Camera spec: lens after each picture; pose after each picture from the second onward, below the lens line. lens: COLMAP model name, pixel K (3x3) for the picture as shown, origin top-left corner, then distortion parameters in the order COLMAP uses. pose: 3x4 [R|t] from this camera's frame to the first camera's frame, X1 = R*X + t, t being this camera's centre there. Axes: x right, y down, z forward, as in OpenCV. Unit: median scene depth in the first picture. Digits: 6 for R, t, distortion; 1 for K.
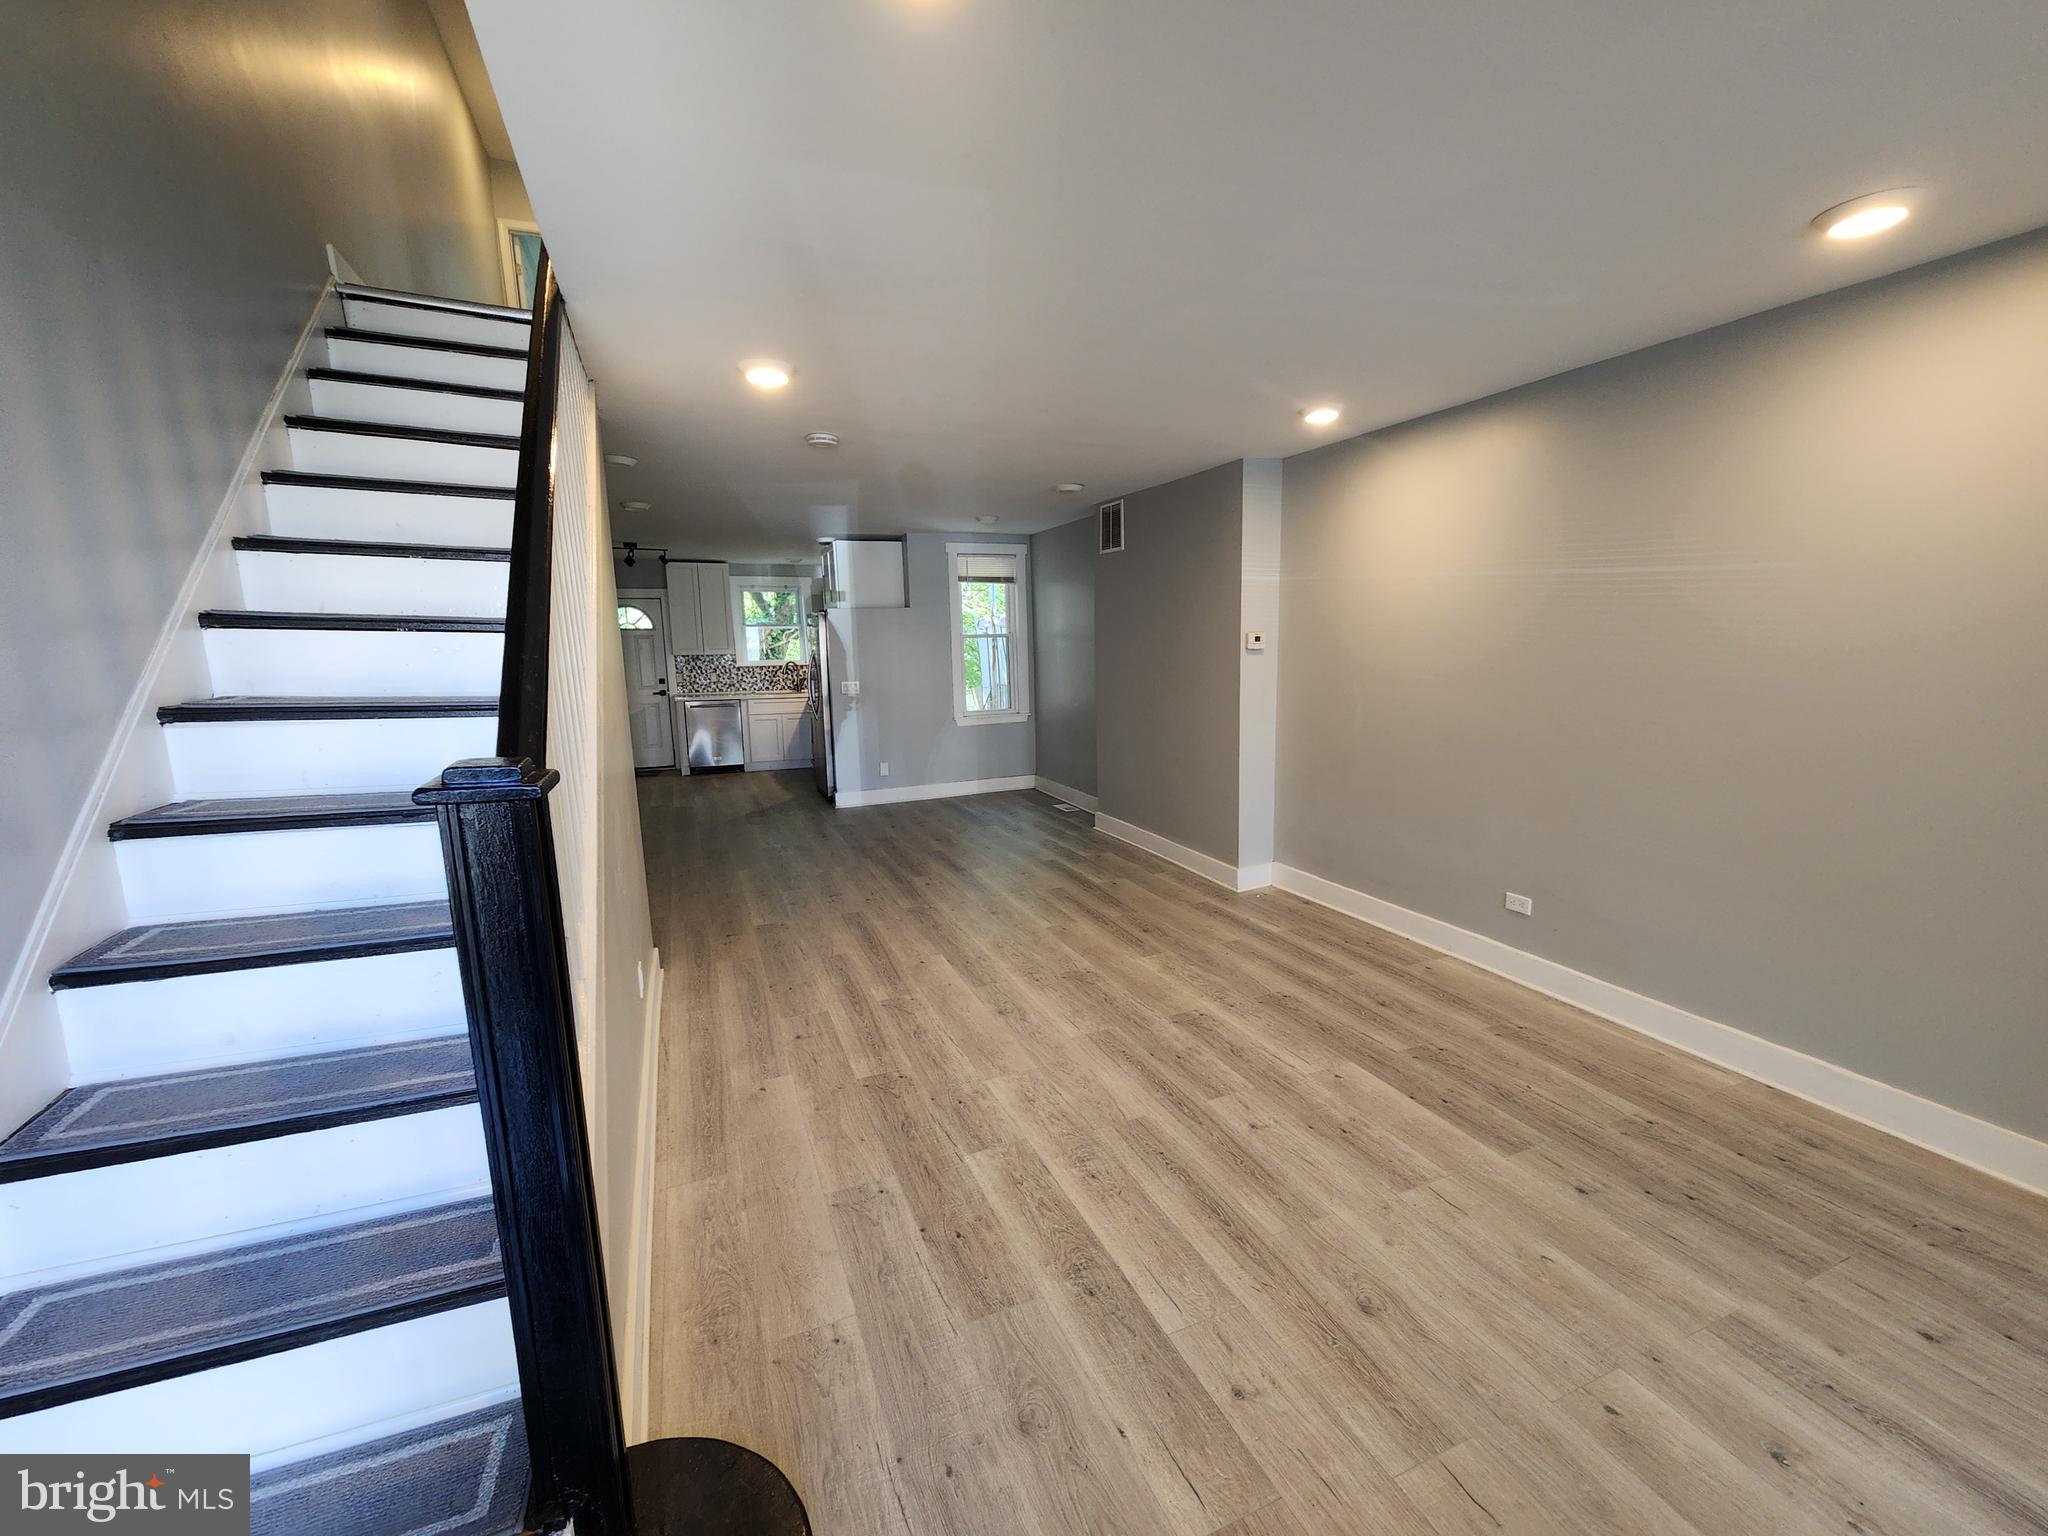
lens RADIAL K [[843.3, 0, 1039.8], [0, 843.3, 786.3], [0, 0, 1]] dist [-0.006169, 0.002945]
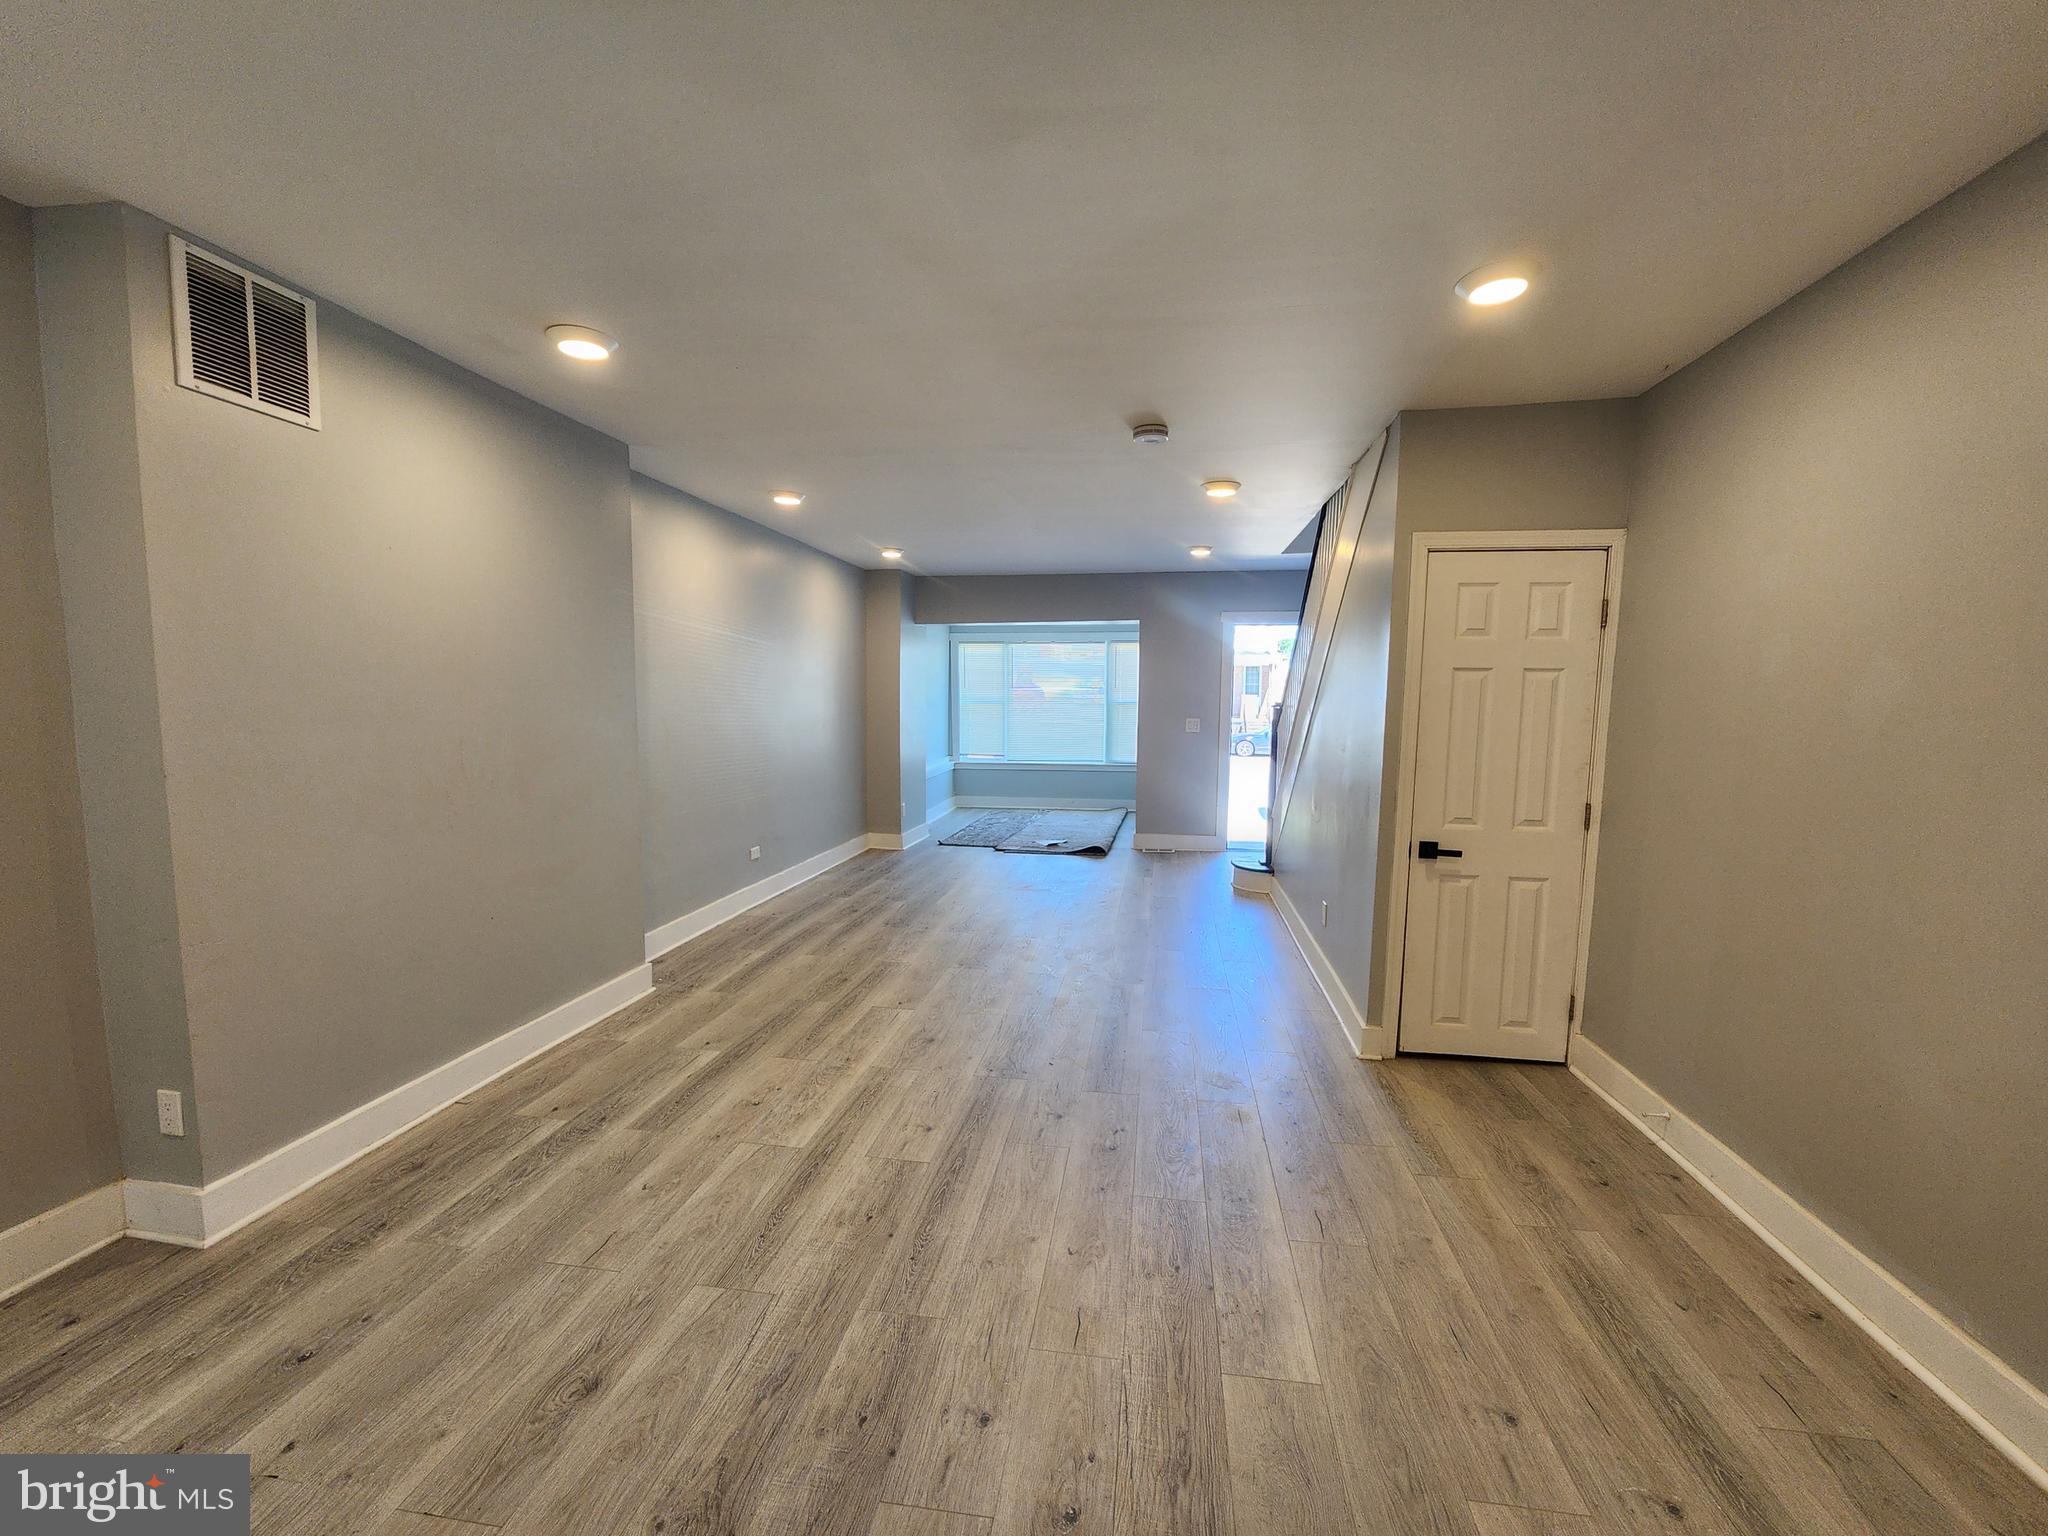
lens RADIAL K [[843.3, 0, 1040.9], [0, 843.3, 772.8], [0, 0, 1]] dist [-0.006169, 0.002945]
pose [[-0.855951, -0.041205, 0.515412, -0.488530], [0.091362, 0.969082, 0.229201, -0.226562], [-0.508920, 0.243274, -0.825723, 1.455446]]
